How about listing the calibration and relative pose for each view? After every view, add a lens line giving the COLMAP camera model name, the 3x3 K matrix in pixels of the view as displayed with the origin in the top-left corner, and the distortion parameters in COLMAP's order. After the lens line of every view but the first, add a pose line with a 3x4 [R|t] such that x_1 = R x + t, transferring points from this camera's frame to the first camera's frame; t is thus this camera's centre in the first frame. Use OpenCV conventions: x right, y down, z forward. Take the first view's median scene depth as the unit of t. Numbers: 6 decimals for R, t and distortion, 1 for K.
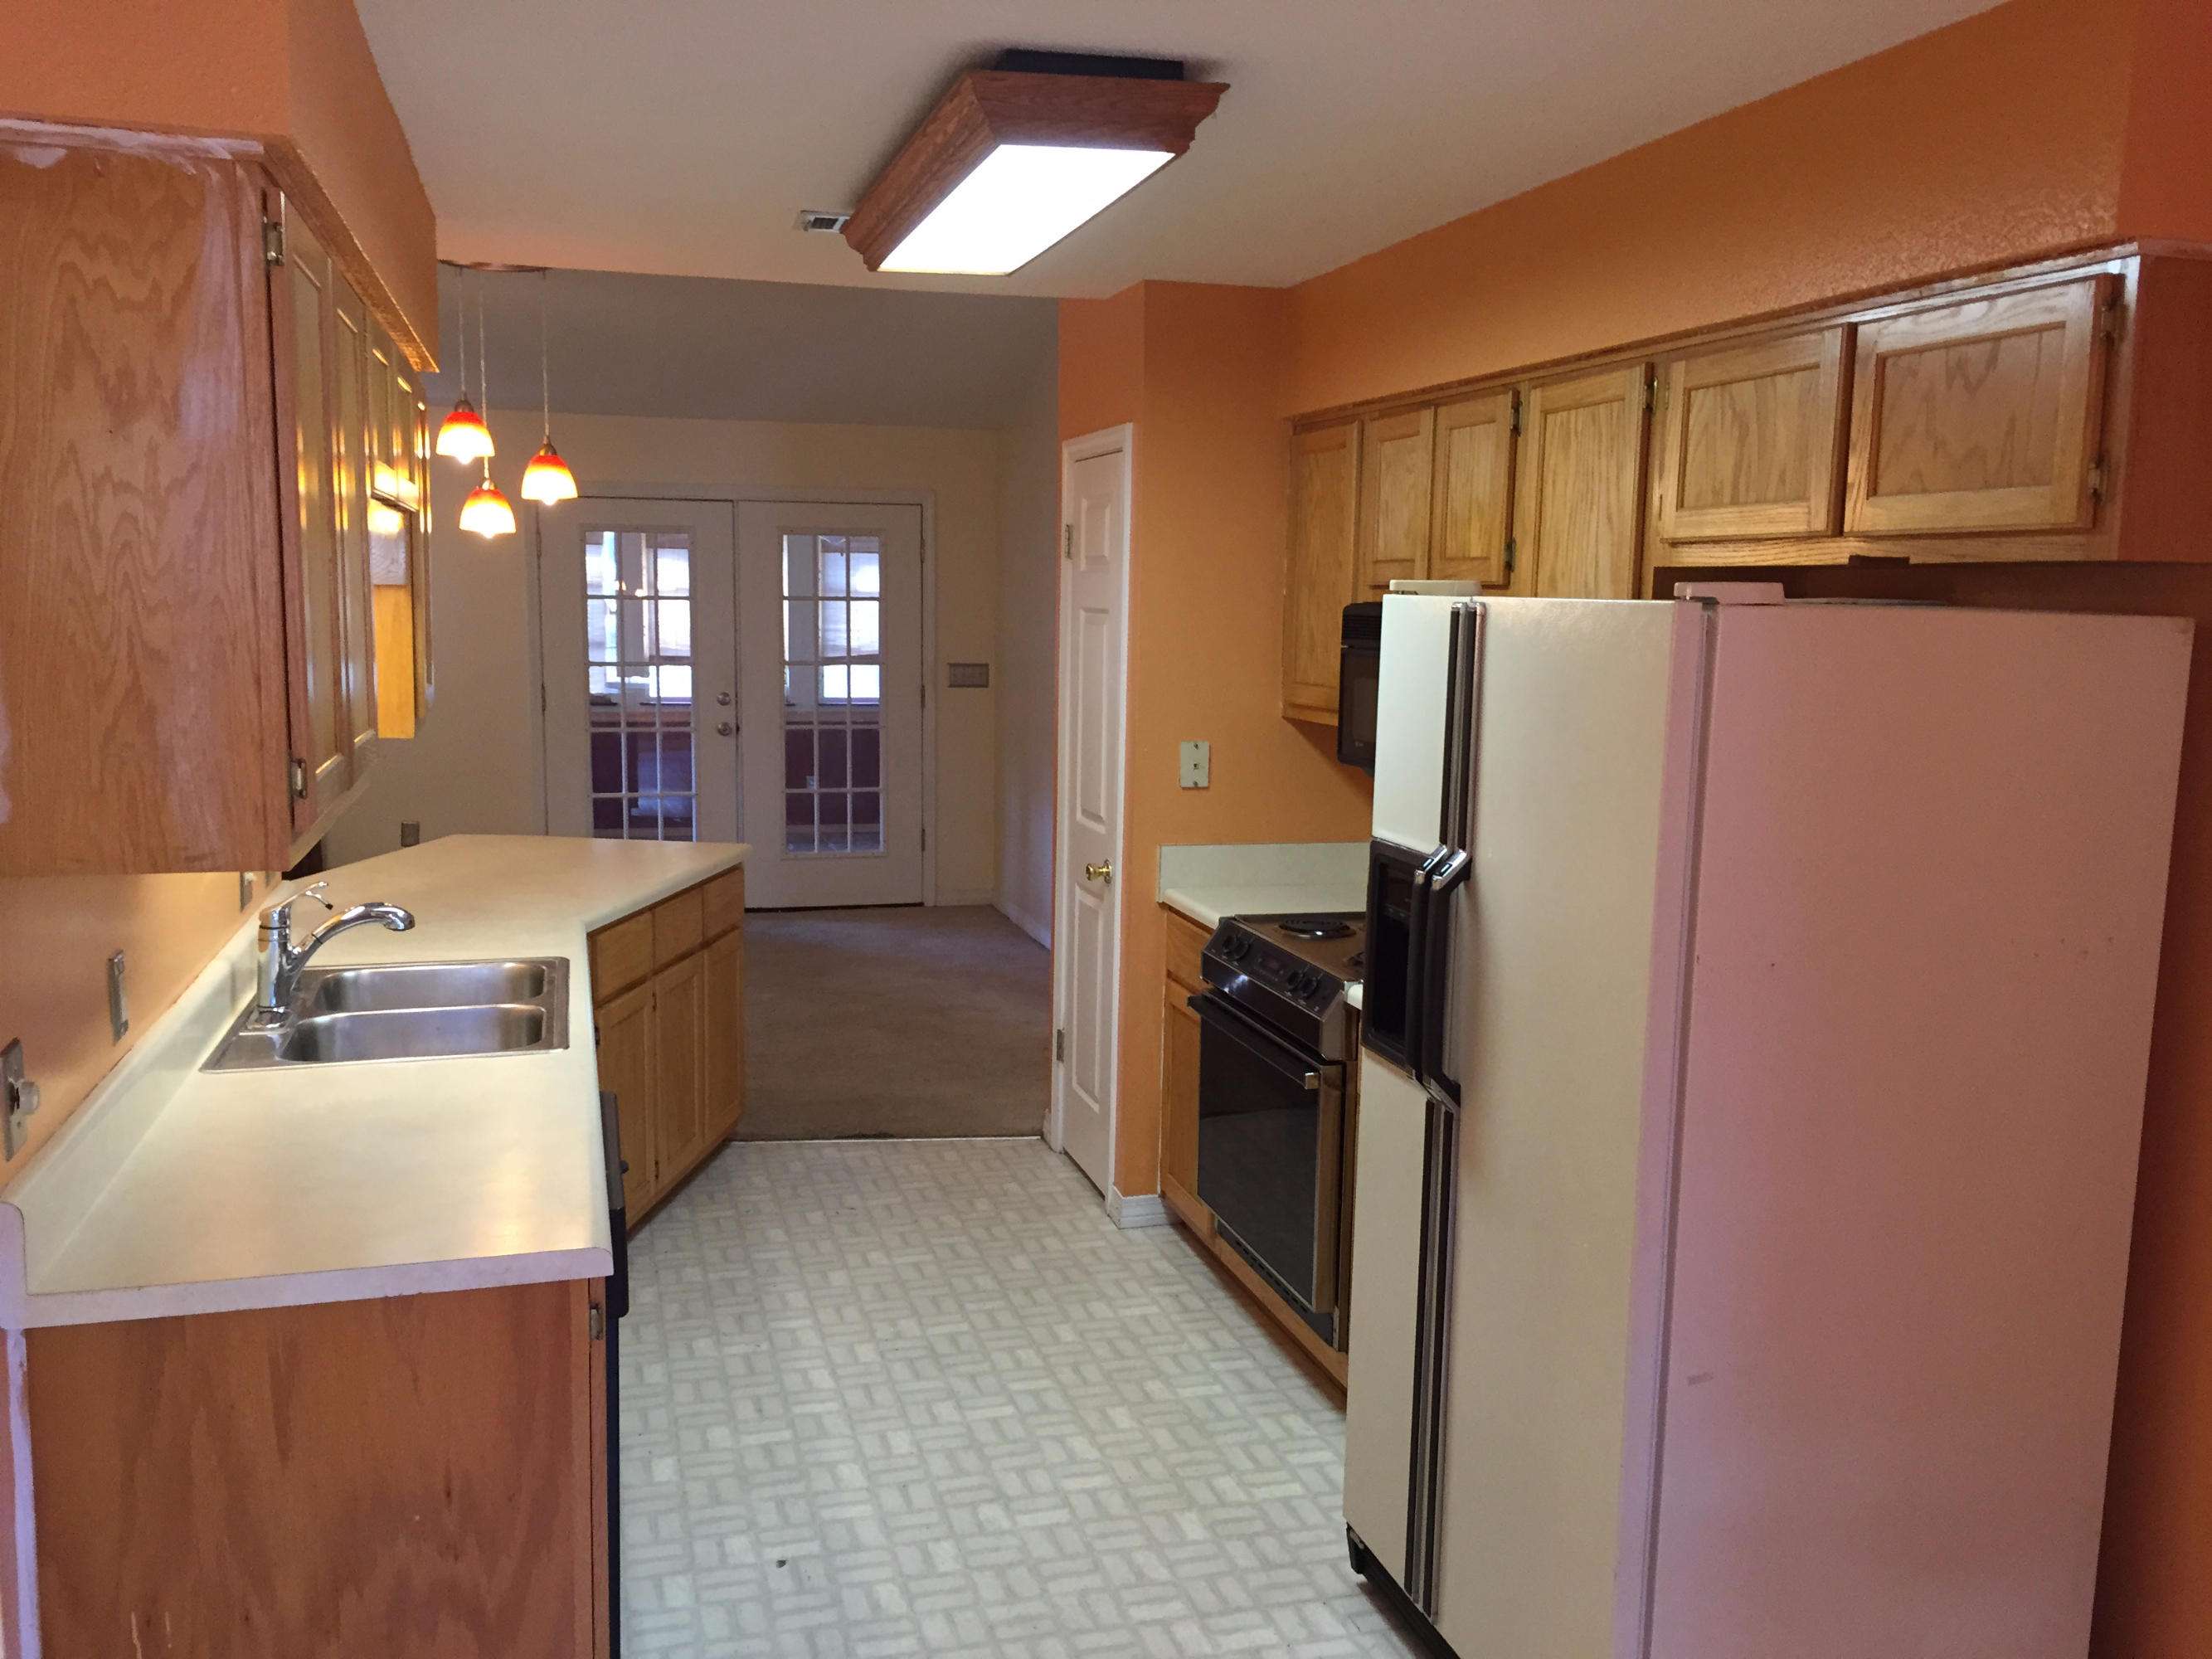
lens RADIAL K [[1889.7, 0, 1102.1], [0, 1889.7, 831.2], [0, 0, 1]] dist [0.030078, -0.009555]
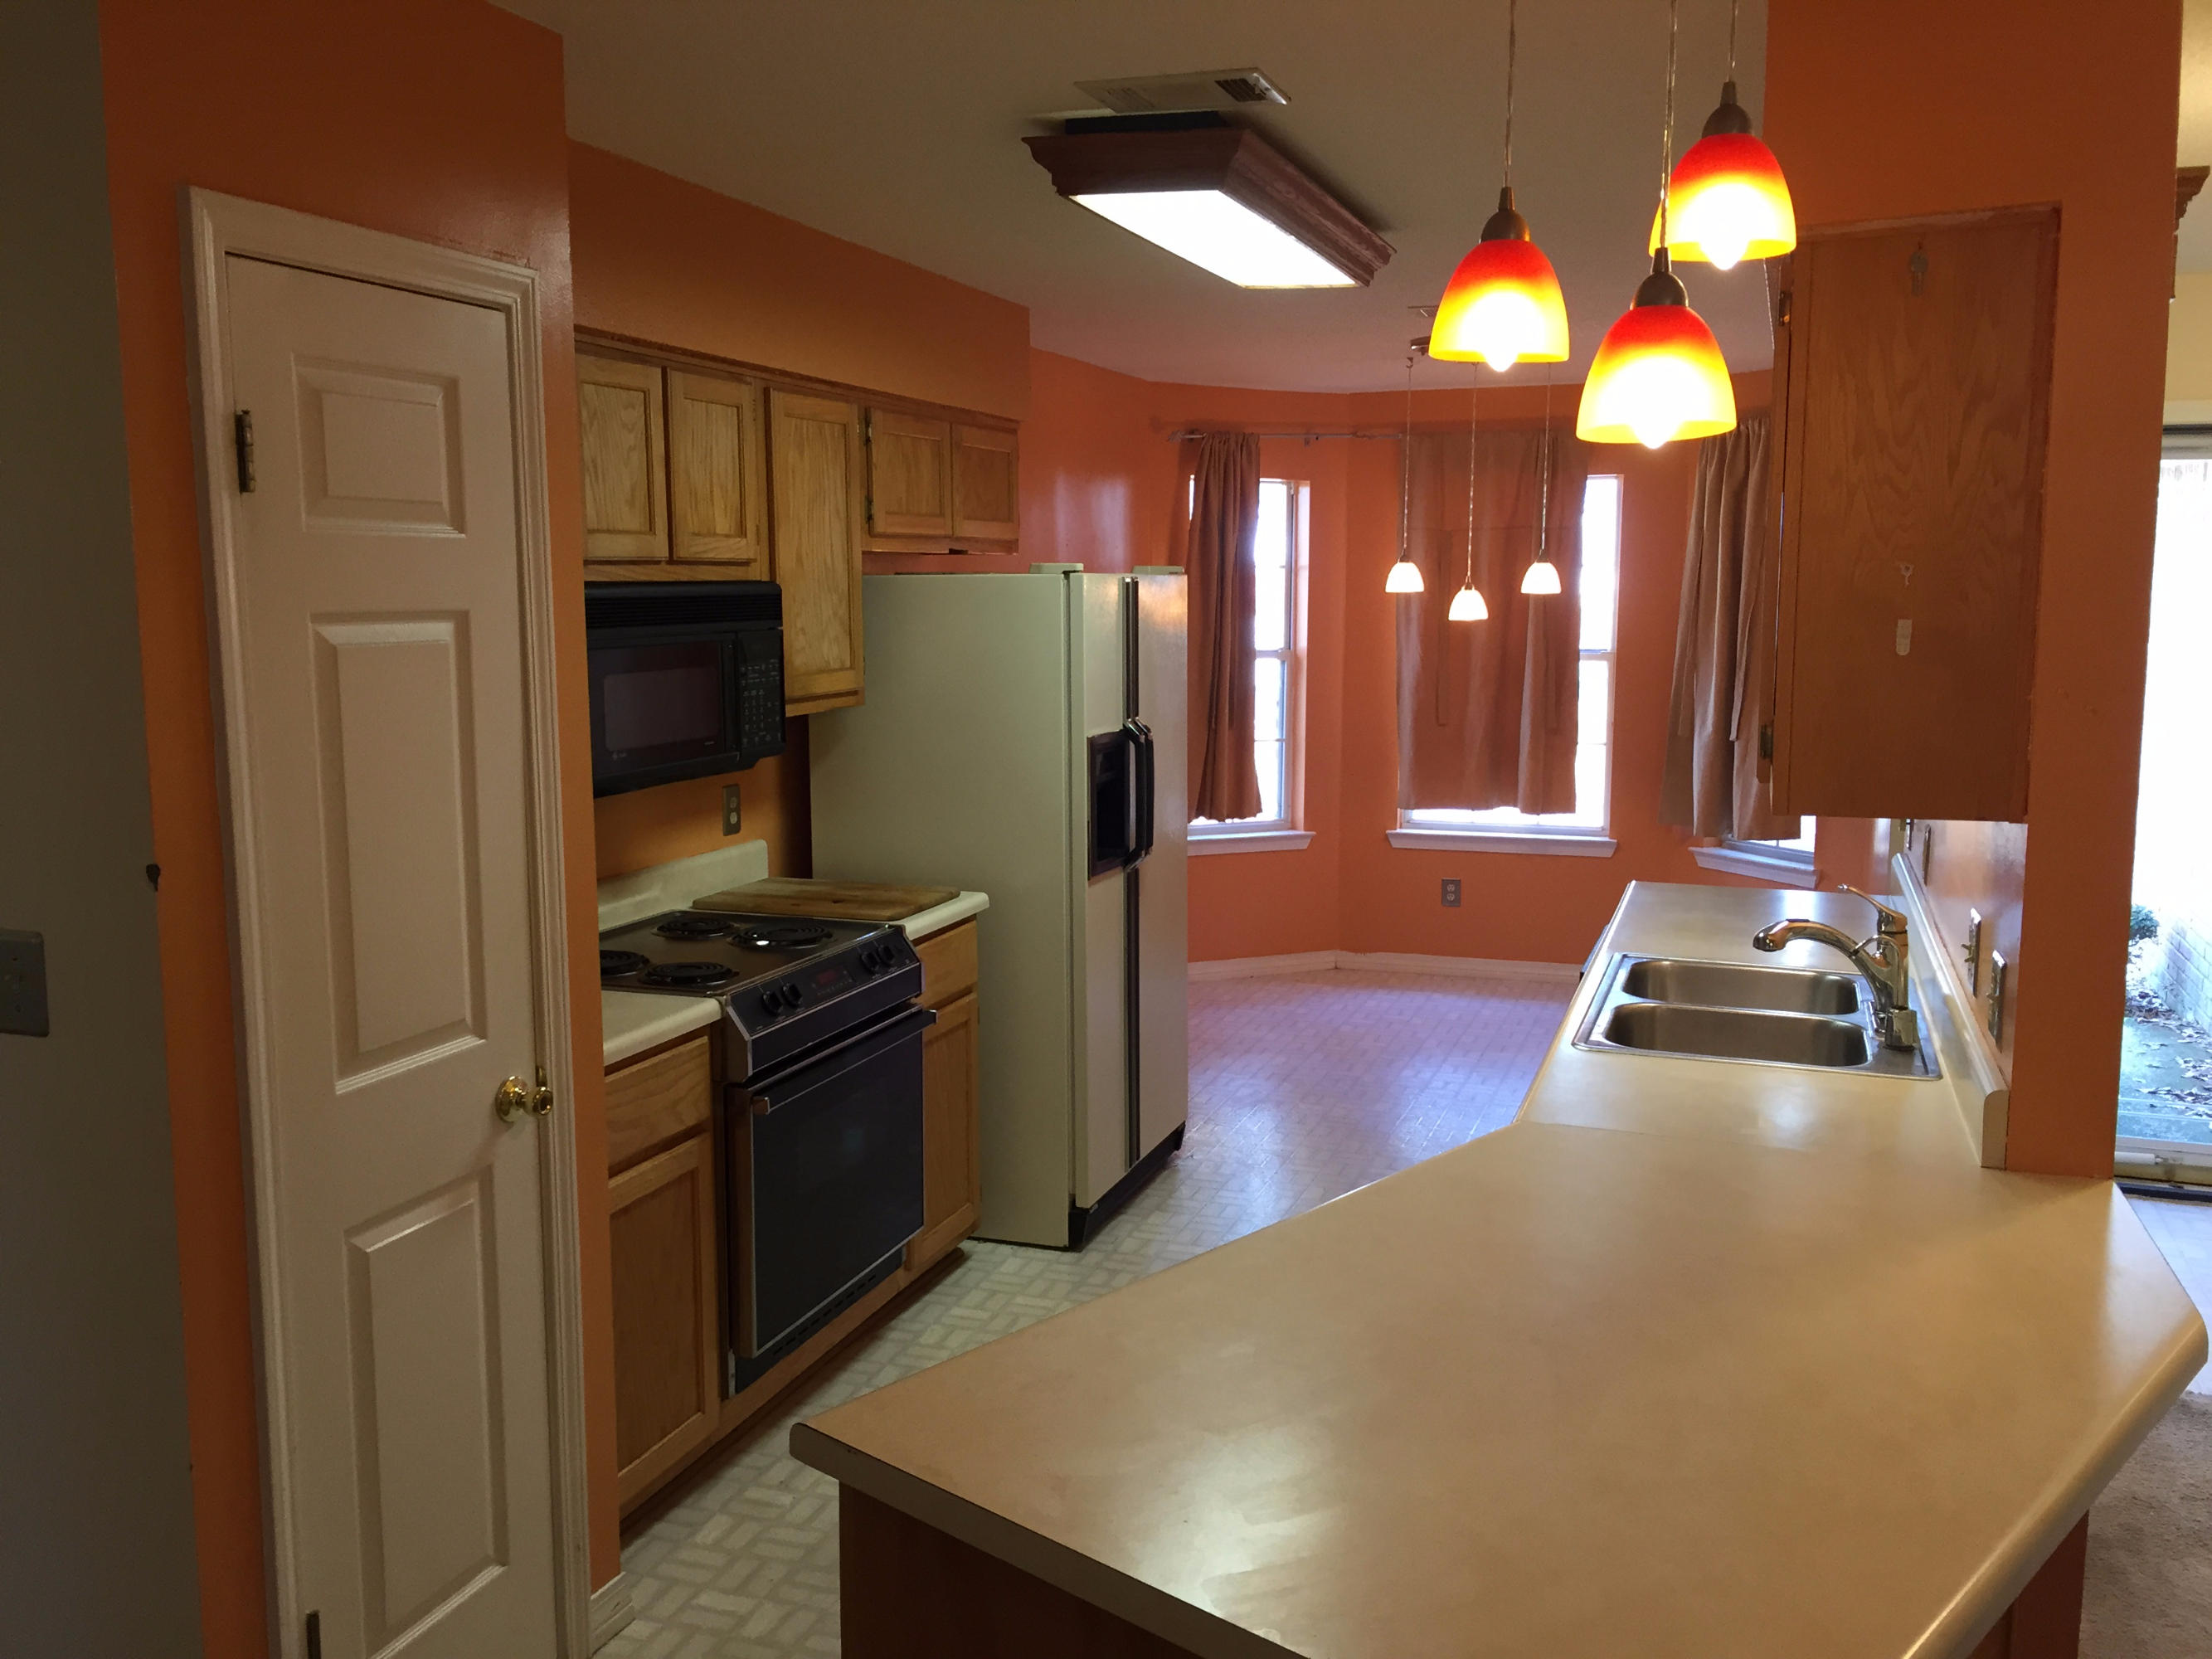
lens RADIAL K [[1889.7, 0, 1092.8], [0, 1889.7, 819.8], [0, 0, 1]] dist [0.030078, -0.009555]
pose [[-0.815522, -0.084721, 0.572491, -0.597666], [0.064522, 0.969749, 0.235422, -0.235068], [-0.575117, 0.228930, -0.785386, 1.820179]]
